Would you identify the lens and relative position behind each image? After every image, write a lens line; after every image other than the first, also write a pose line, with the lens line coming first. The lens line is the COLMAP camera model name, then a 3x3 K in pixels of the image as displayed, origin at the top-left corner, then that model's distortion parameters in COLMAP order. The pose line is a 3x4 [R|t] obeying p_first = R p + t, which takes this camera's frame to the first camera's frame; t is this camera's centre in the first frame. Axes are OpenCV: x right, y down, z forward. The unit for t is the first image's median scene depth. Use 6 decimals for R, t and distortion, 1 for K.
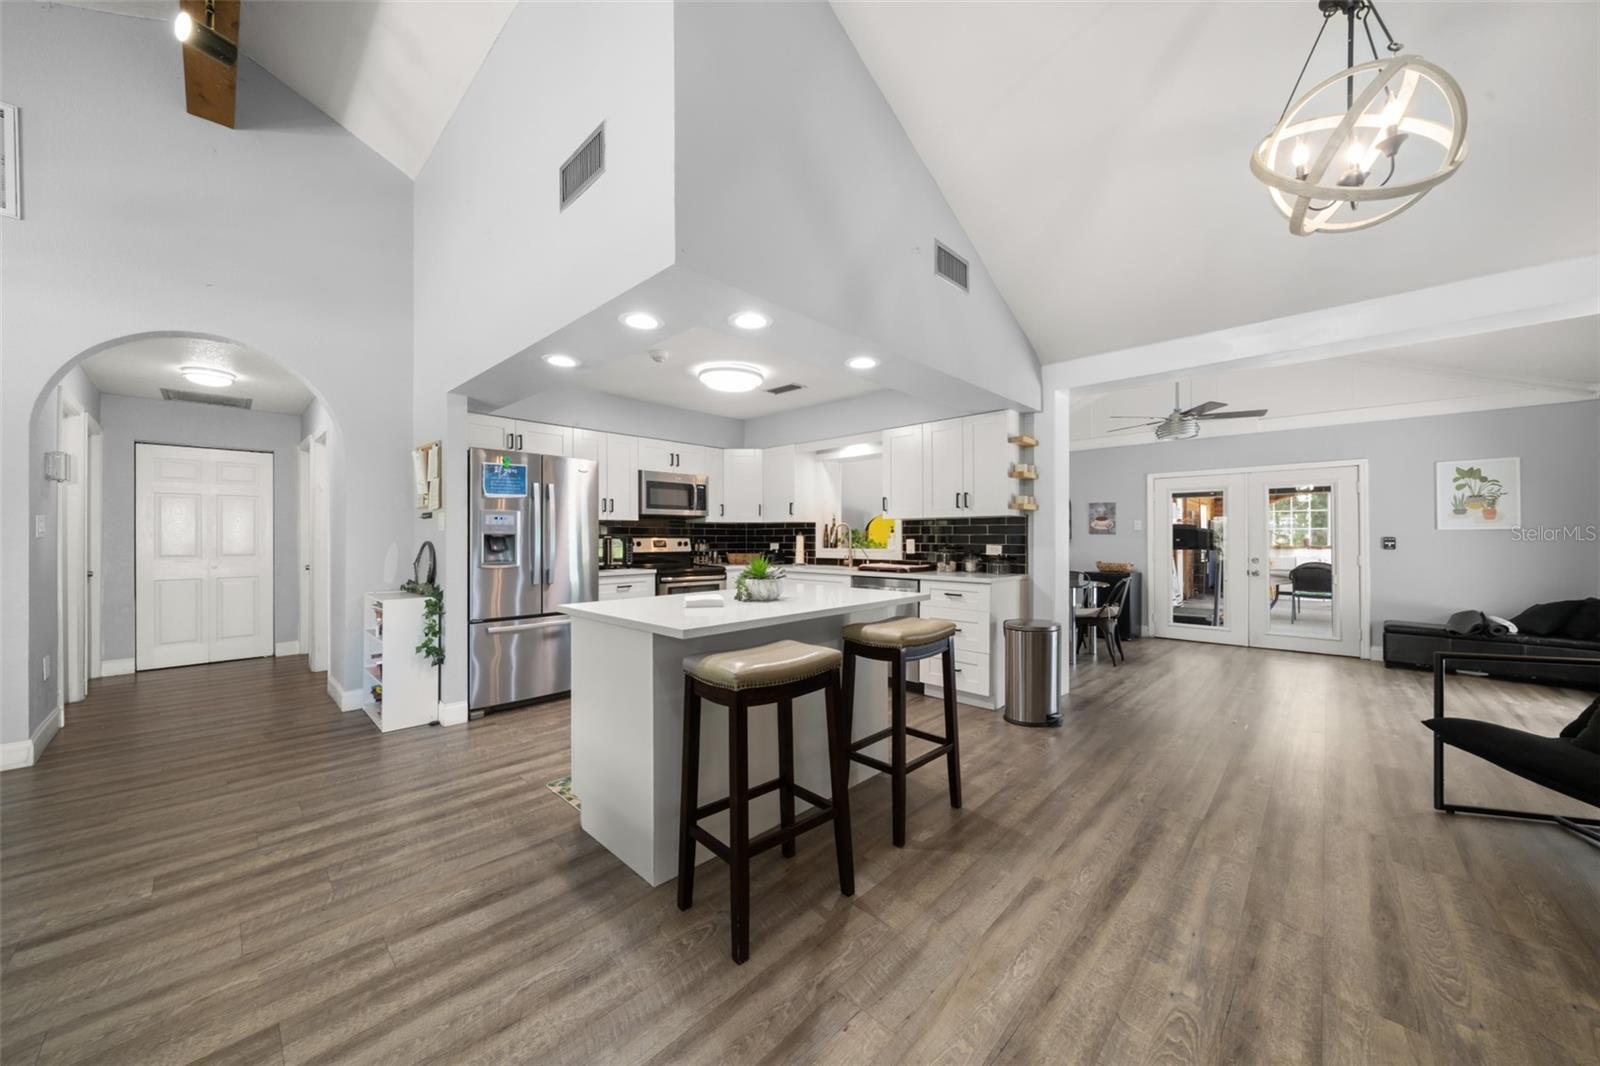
lens RADIAL K [[552.0, 0, 800.0], [0, 552.0, 533.0], [0, 0, 1]] dist [0.000369, 0.000383]
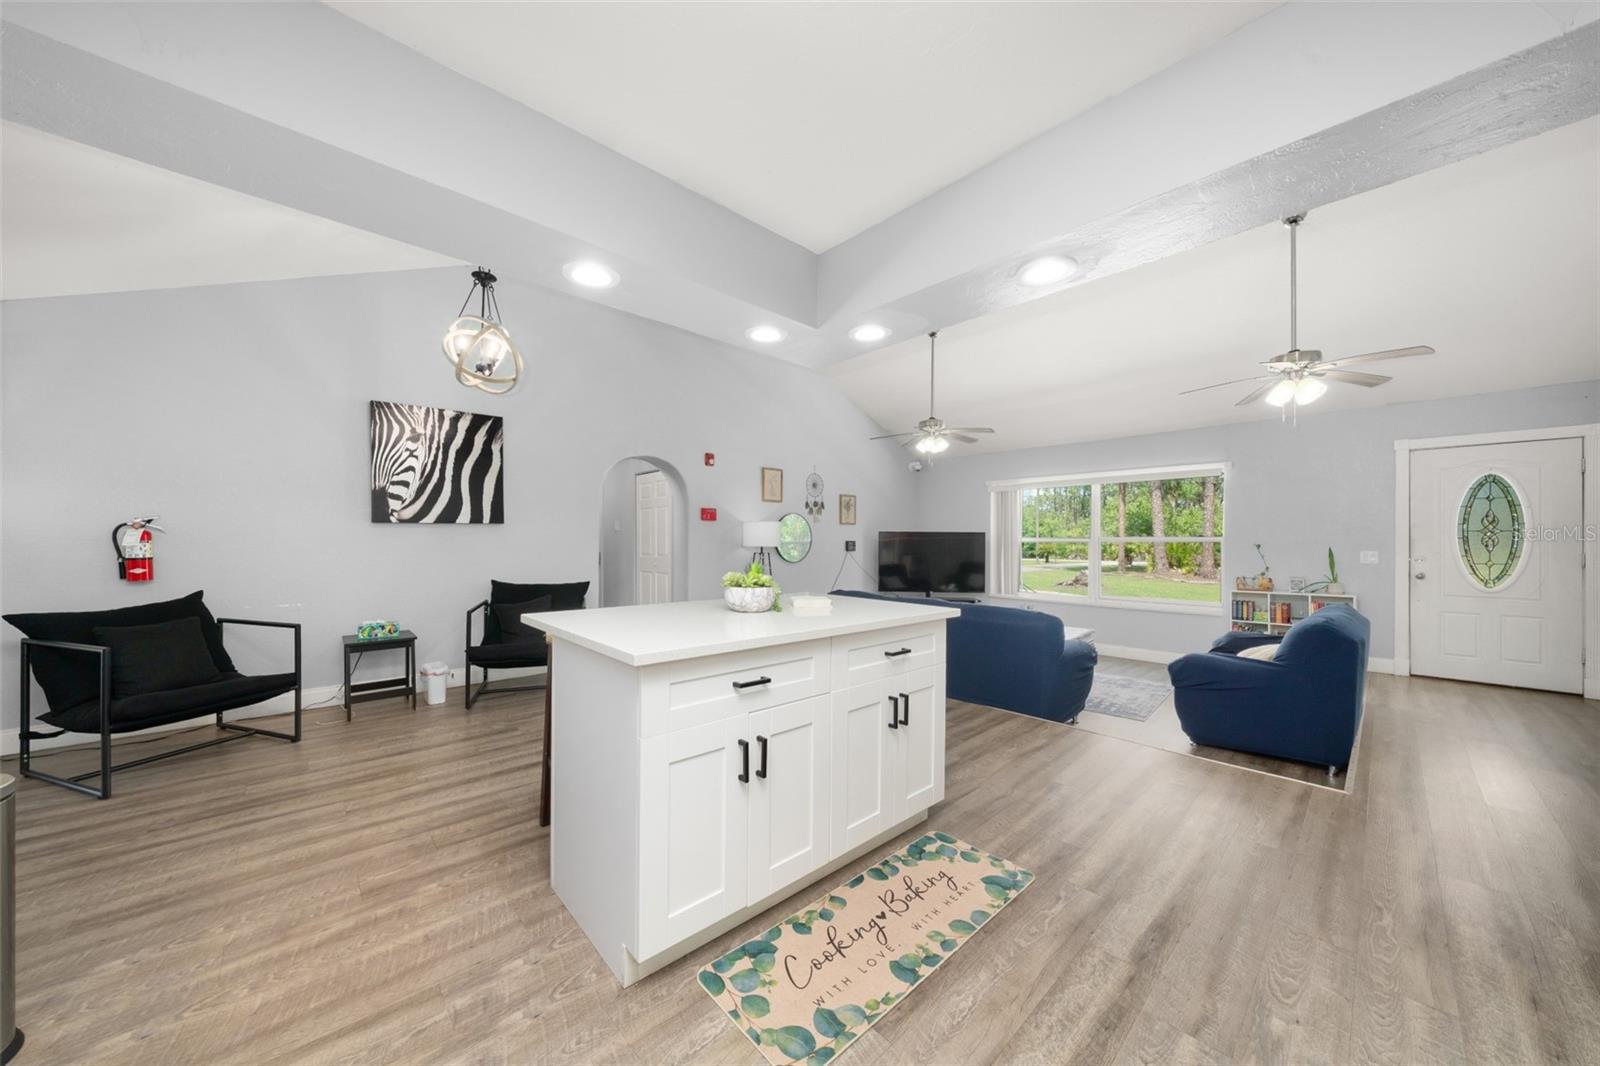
lens RADIAL K [[552.0, 0, 800.0], [0, 552.0, 533.0], [0, 0, 1]] dist [0.000369, 0.000383]
pose [[-0.997752, -0.003630, 0.066919, -0.219274], [-0.004653, 0.999875, -0.015128, 0.009409], [-0.066856, -0.015405, -0.997644, 1.971863]]
